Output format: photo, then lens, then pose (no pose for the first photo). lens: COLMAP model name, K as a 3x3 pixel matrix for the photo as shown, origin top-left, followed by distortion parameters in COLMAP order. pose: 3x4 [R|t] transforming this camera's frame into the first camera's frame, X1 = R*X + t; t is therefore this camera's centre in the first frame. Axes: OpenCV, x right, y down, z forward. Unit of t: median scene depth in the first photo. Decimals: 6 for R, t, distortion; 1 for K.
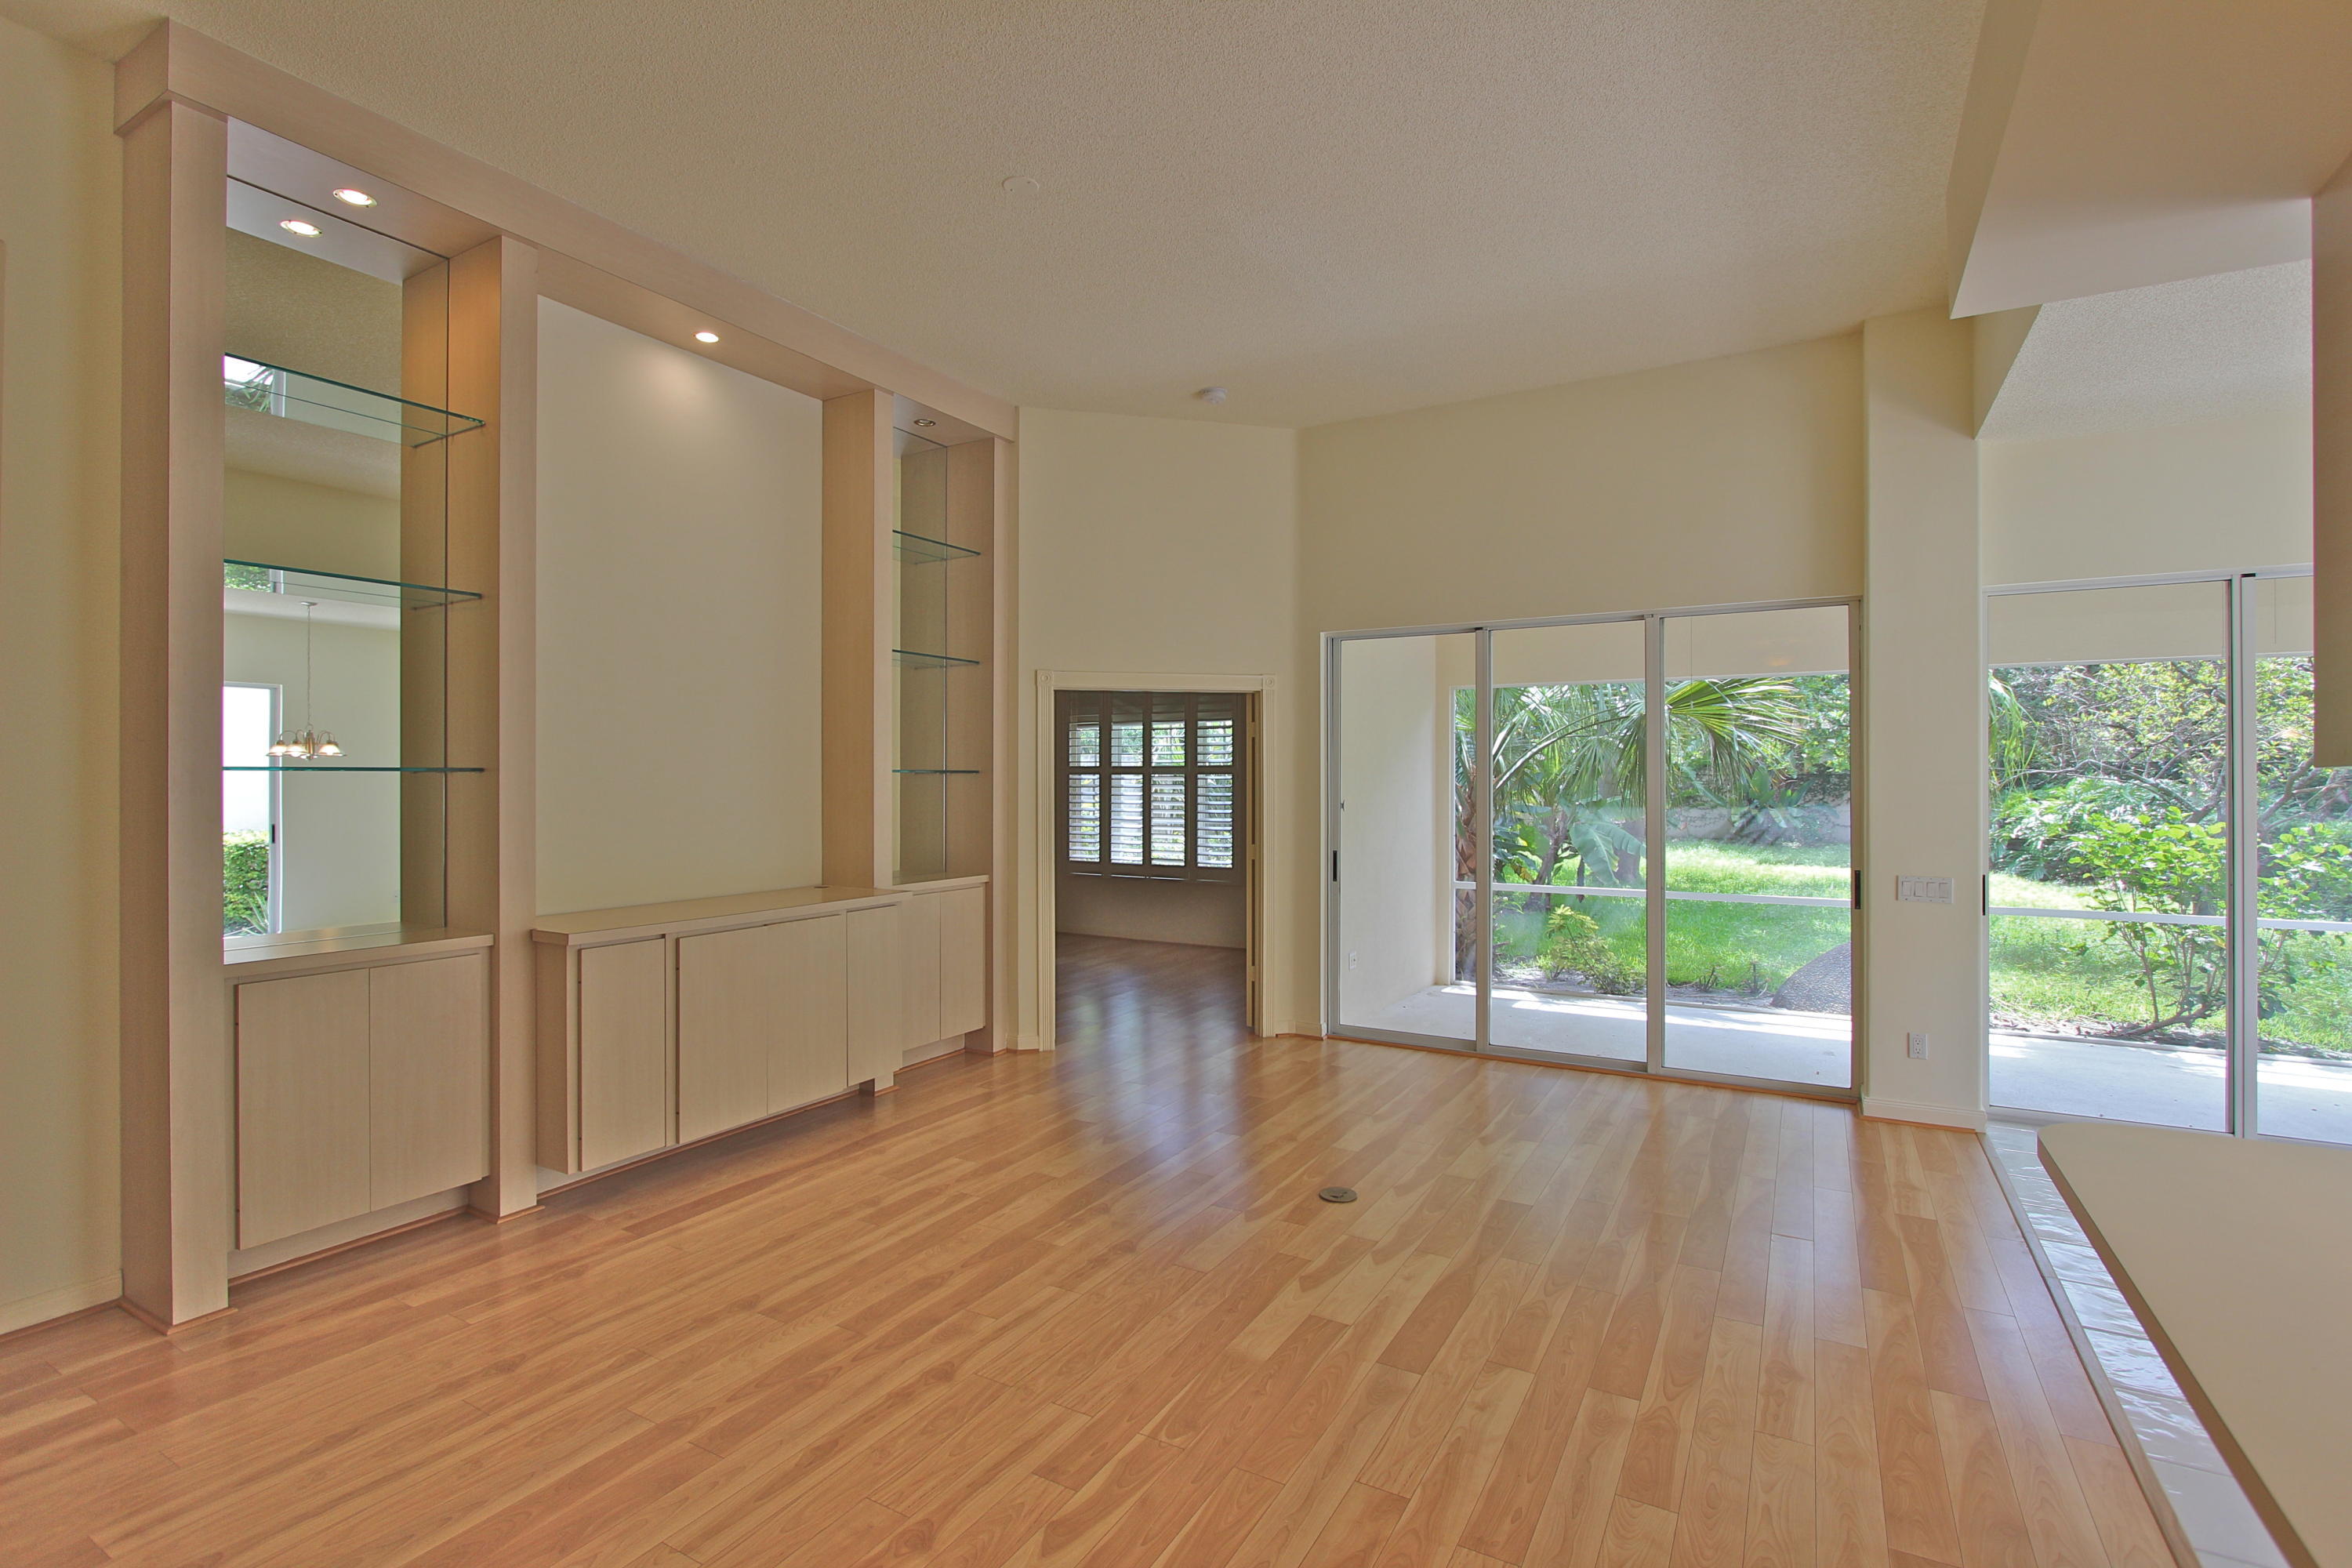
lens RADIAL K [[1087.2, 0, 1185.9], [0, 1087.2, 776.9], [0, 0, 1]] dist [-0.017460, 0.001315]
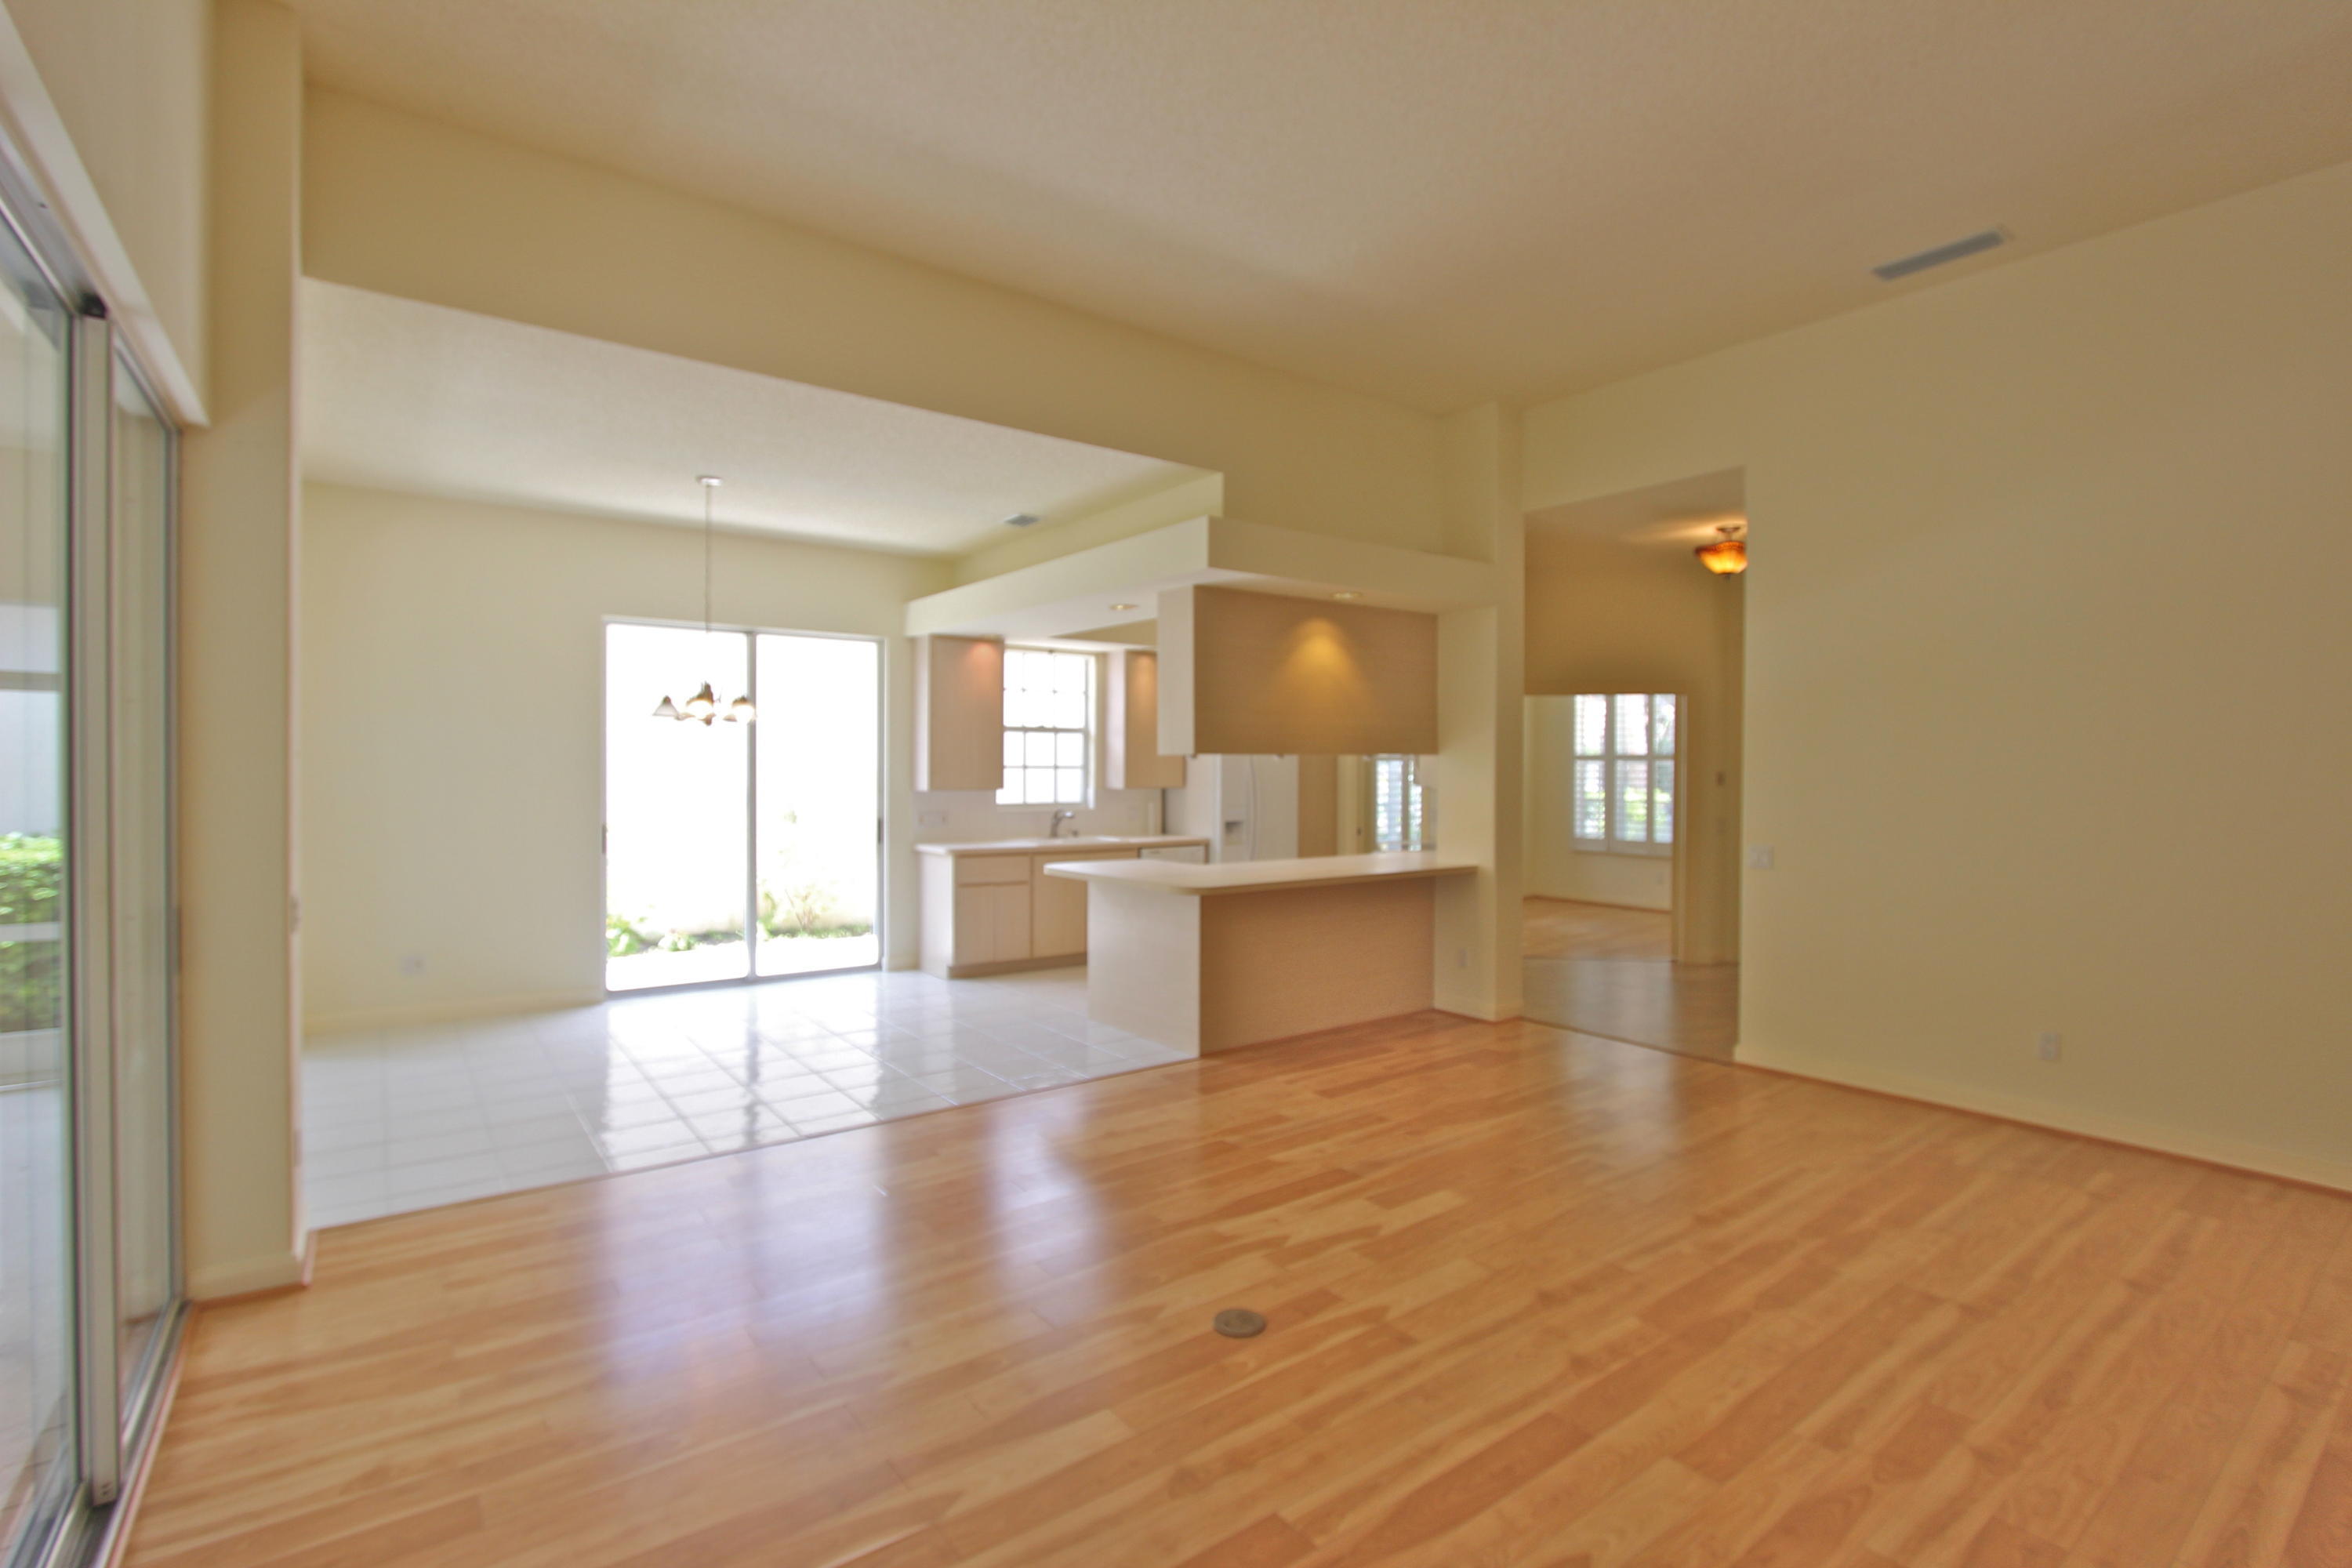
lens RADIAL K [[1087.2, 0, 1185.9], [0, 1087.2, 776.9], [0, 0, 1]] dist [-0.017460, 0.001315]
pose [[-0.920601, -0.007076, 0.390442, -0.125961], [-0.004313, 0.999959, 0.007953, 0.016749], [-0.390482, 0.005638, -0.920593, 1.971477]]
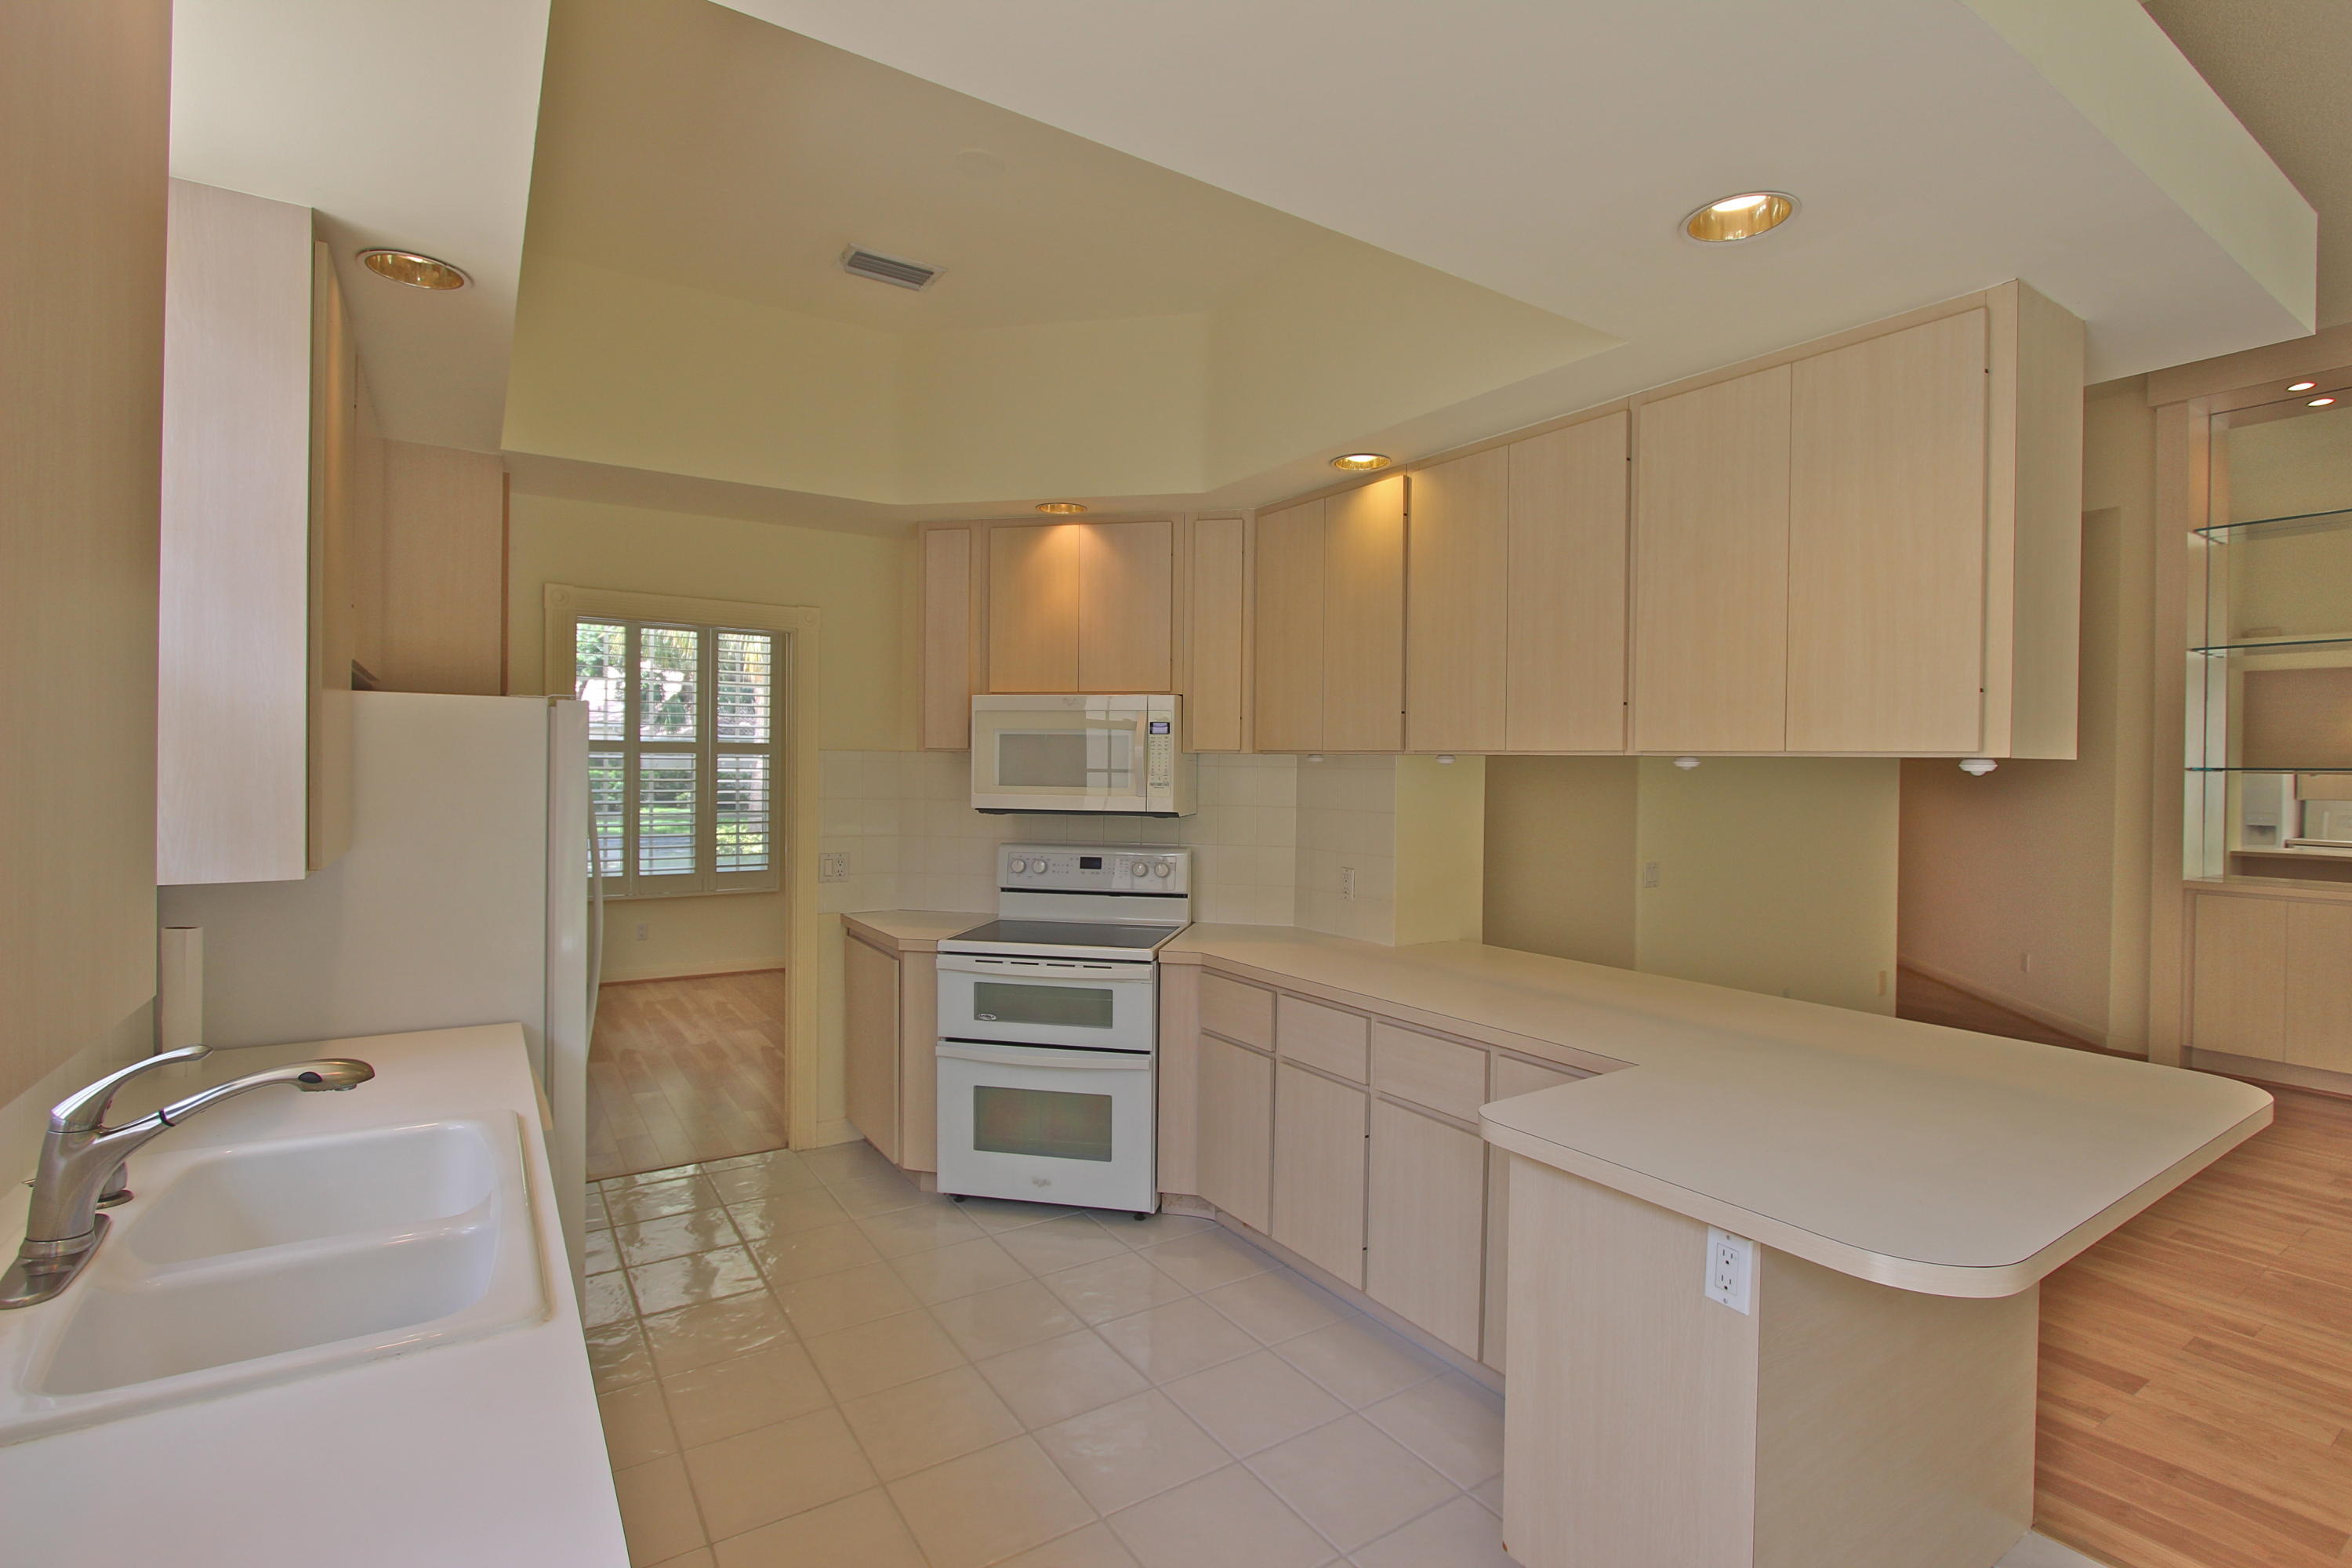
lens RADIAL K [[1087.2, 0, 1185.9], [0, 1087.2, 776.9], [0, 0, 1]] dist [-0.017460, 0.001315]
pose [[-0.447504, 0.003702, -0.894274, 1.282880], [-0.010073, 0.999907, 0.009180, 0.005481], [0.894225, 0.013116, -0.447425, 0.288010]]
